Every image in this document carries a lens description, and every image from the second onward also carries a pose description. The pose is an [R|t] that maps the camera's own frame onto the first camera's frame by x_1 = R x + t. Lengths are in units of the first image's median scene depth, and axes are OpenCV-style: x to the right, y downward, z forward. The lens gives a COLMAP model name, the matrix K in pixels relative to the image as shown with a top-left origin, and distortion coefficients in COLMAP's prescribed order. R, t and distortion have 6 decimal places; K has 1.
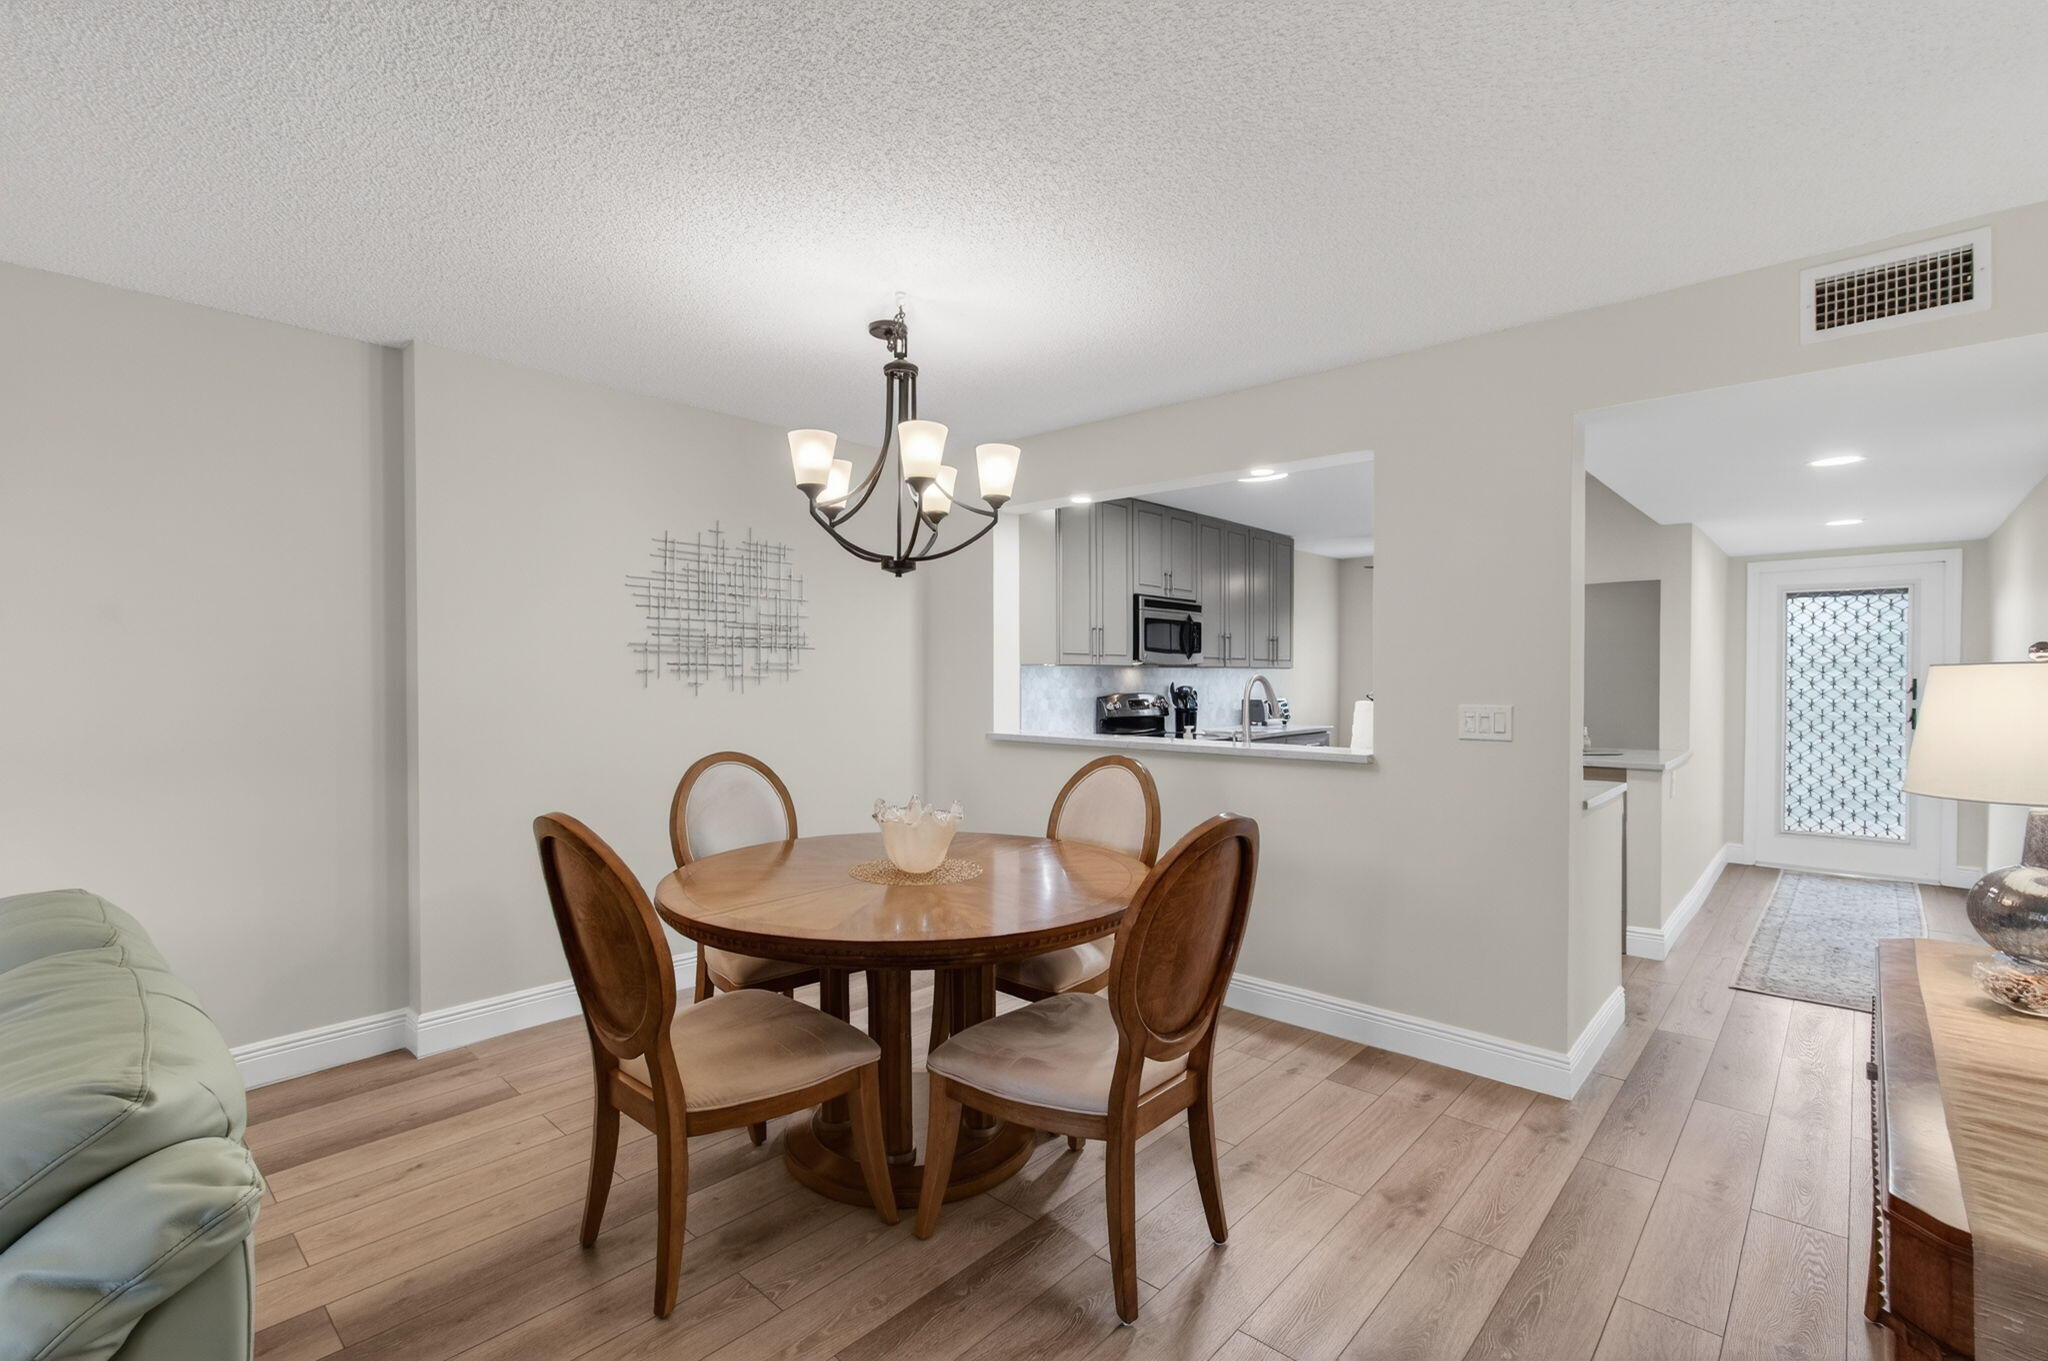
lens RADIAL K [[927.8, 0, 1024.0], [0, 927.8, 680.5], [0, 0, 1]] dist [0.000041, 0.000113]
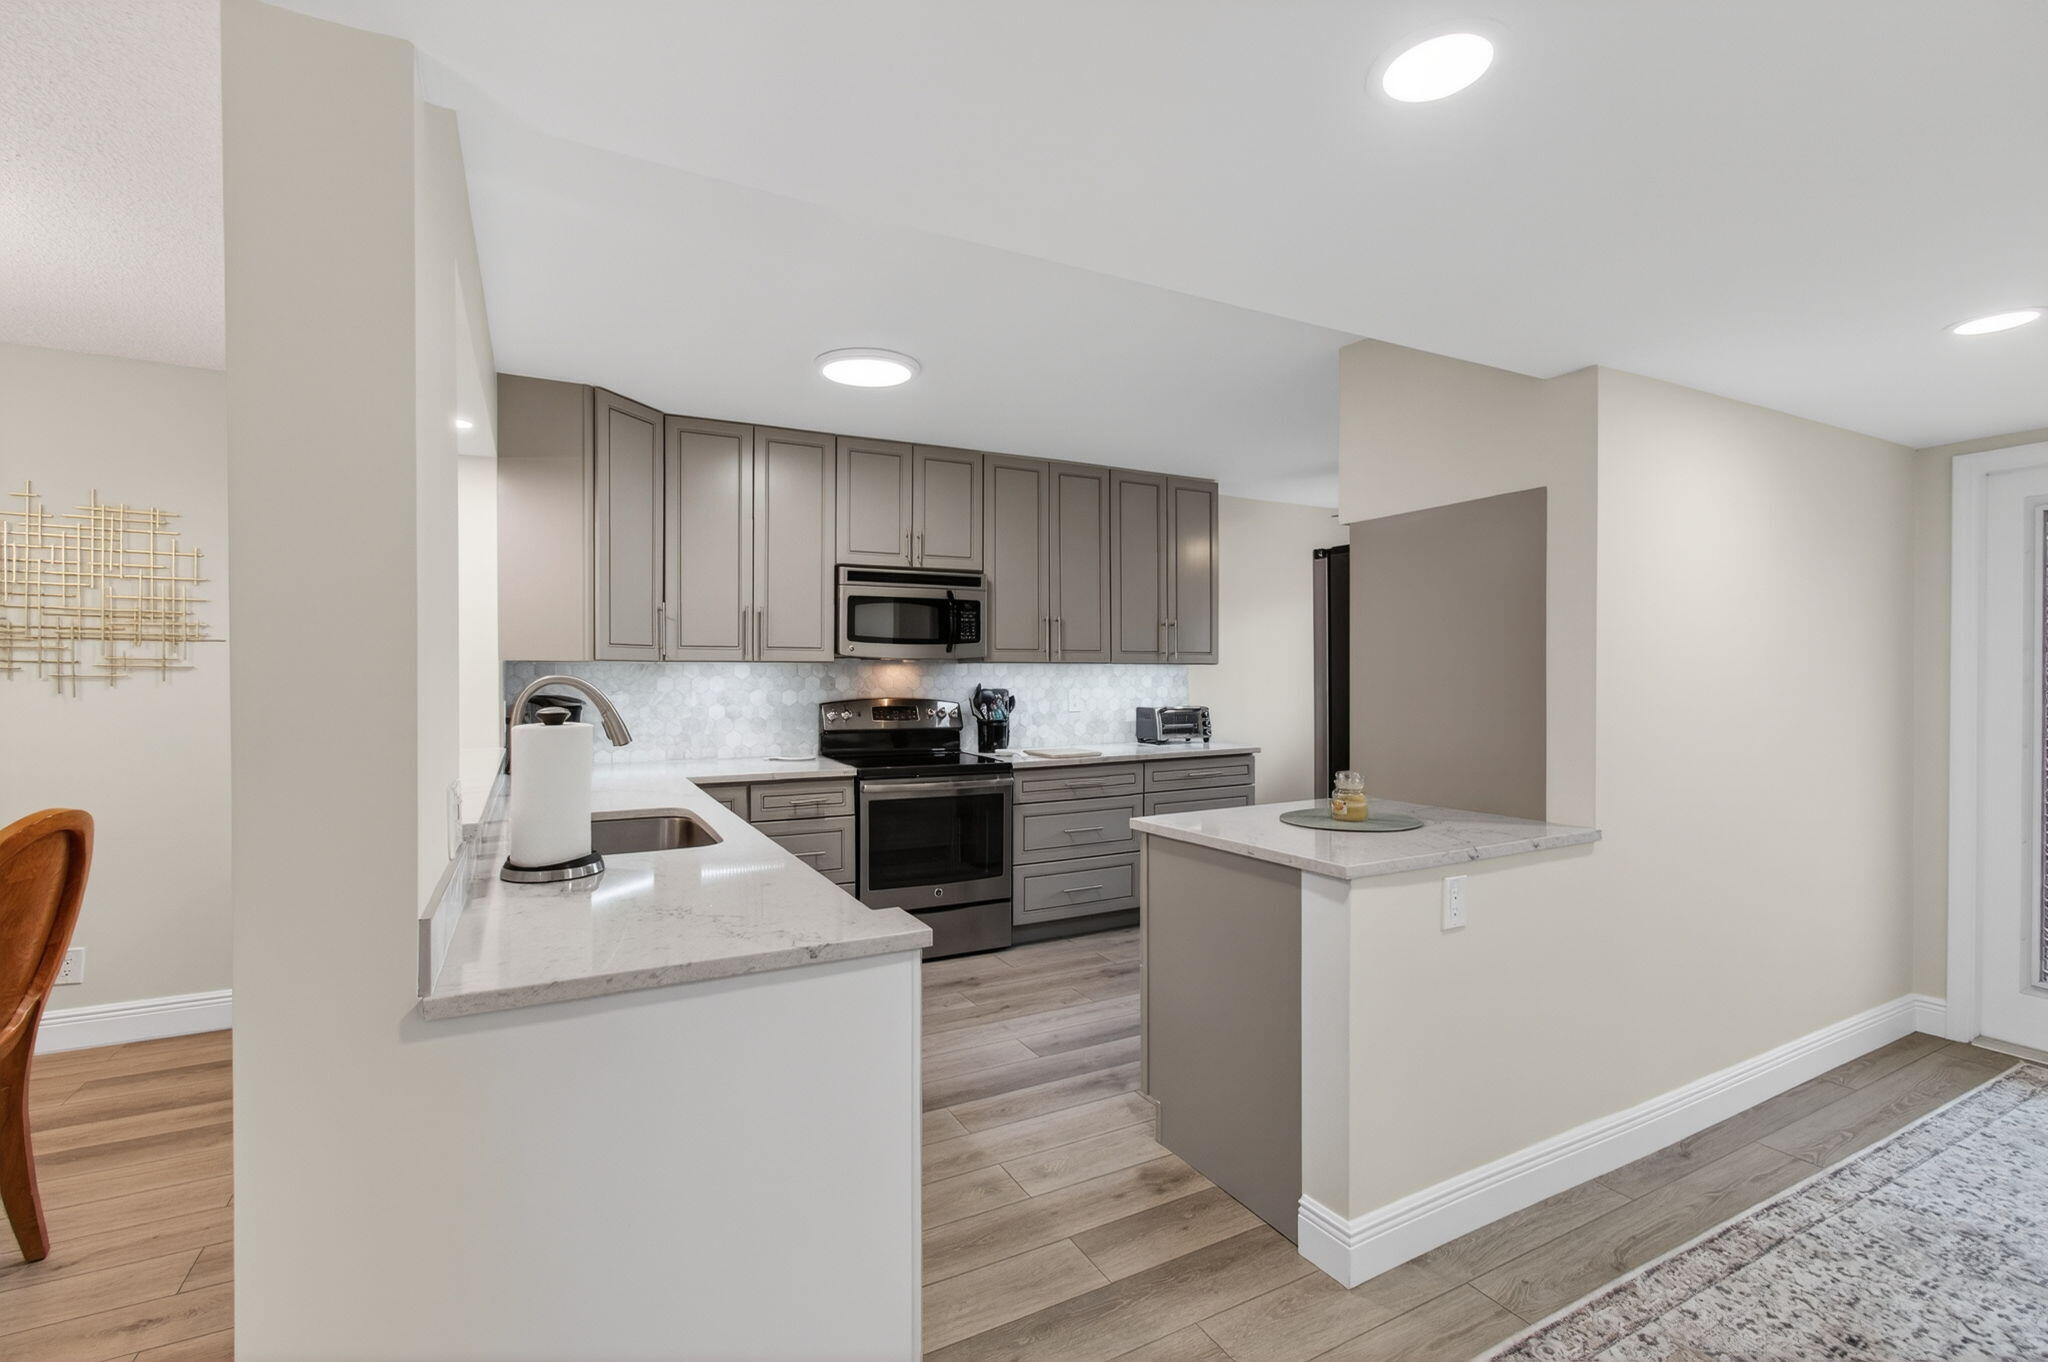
lens RADIAL K [[908.5, 0, 1011.9], [0, 908.5, 673.2], [0, 0, 1]] dist [0.001071, 0.000443]
pose [[0.938884, 0.000590, -0.344234, 0.498829], [-0.002071, 0.999990, -0.003933, -0.003690], [0.344228, 0.004406, 0.938876, 0.371397]]
